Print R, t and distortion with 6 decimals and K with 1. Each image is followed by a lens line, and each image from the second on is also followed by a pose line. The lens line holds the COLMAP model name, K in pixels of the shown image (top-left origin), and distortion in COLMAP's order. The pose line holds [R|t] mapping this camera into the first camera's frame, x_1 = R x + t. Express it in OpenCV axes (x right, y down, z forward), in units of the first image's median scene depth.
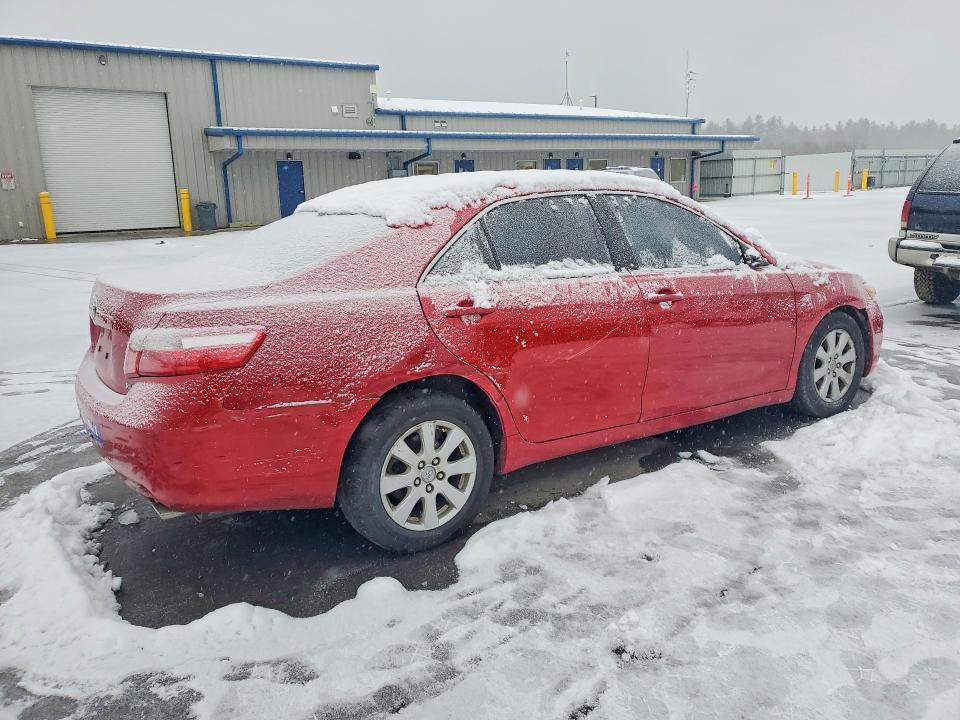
lens RADIAL K [[734.0, 0, 480.0], [0, 734.0, 360.0], [0, 0, 1]] dist [0.043853, -0.005107]
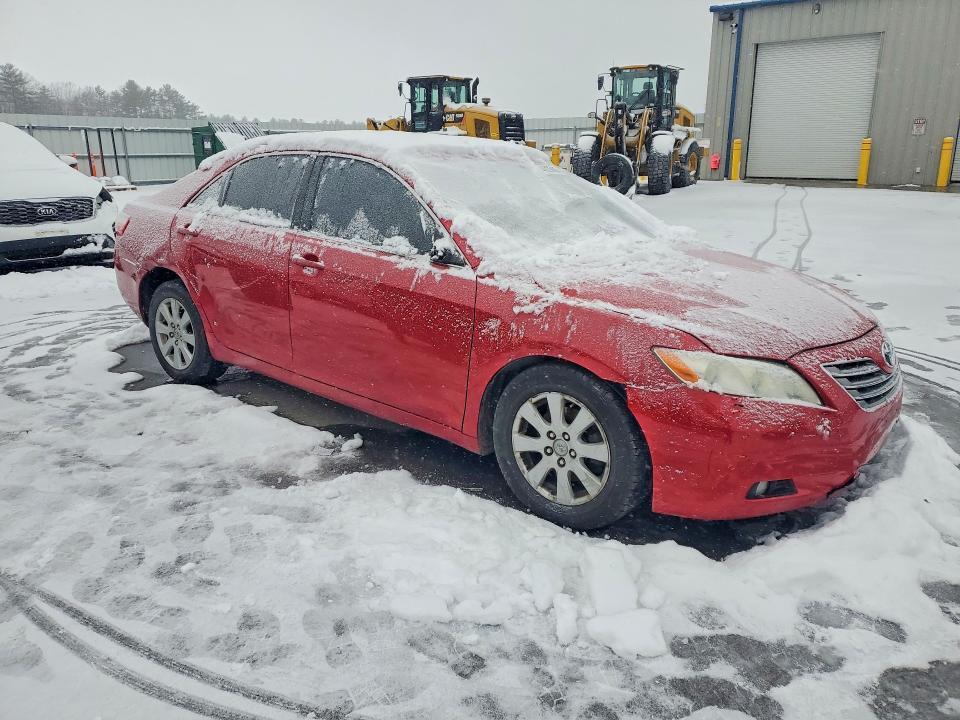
lens RADIAL K [[734.0, 0, 480.0], [0, 734.0, 360.0], [0, 0, 1]] dist [0.043853, -0.005107]
pose [[0.295112, 0.299694, -0.907244, 1.259680], [-0.233538, 0.943358, 0.235658, -0.248236], [0.926482, 0.142331, 0.348387, 0.872447]]
